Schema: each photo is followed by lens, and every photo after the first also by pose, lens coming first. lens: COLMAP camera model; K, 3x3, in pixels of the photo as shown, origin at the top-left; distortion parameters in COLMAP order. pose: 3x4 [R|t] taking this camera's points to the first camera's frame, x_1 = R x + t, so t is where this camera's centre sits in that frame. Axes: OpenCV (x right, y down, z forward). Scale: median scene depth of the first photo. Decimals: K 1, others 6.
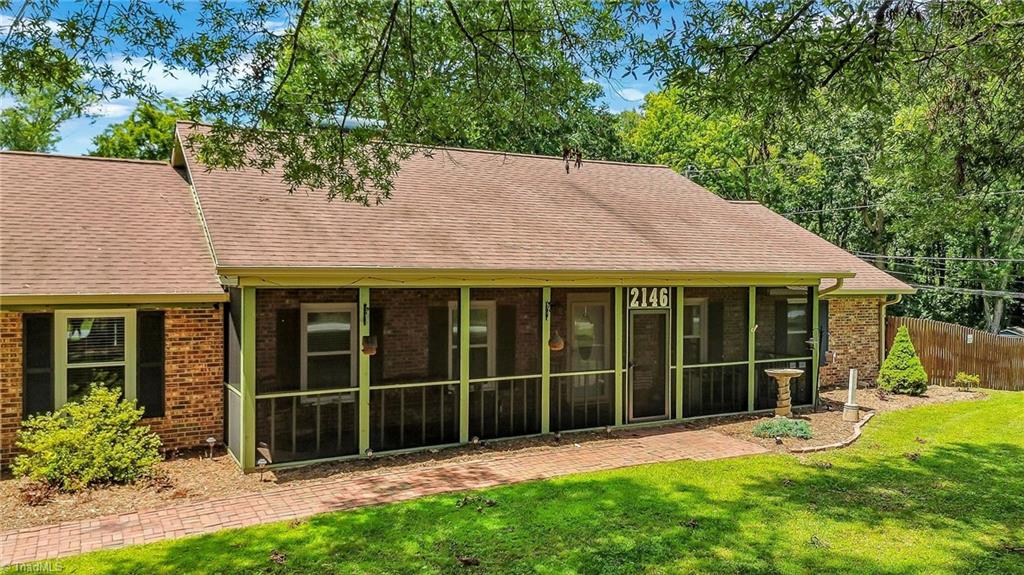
lens RADIAL K [[785.7, 0, 512.0], [0, 785.7, 287.5], [0, 0, 1]] dist [0.129718, -0.124947]
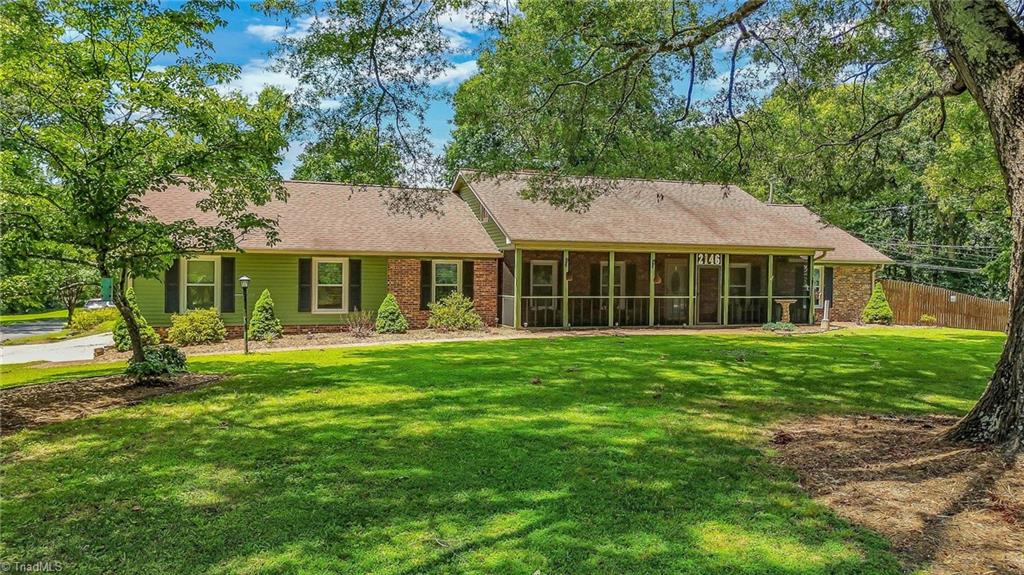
lens RADIAL K [[785.7, 0, 512.0], [0, 785.7, 287.5], [0, 0, 1]] dist [0.129718, -0.124947]
pose [[0.990213, 0.010065, -0.139203, -0.028369], [-0.009448, 0.999942, 0.005095, 0.077134], [0.139247, -0.003730, 0.990251, -0.962435]]
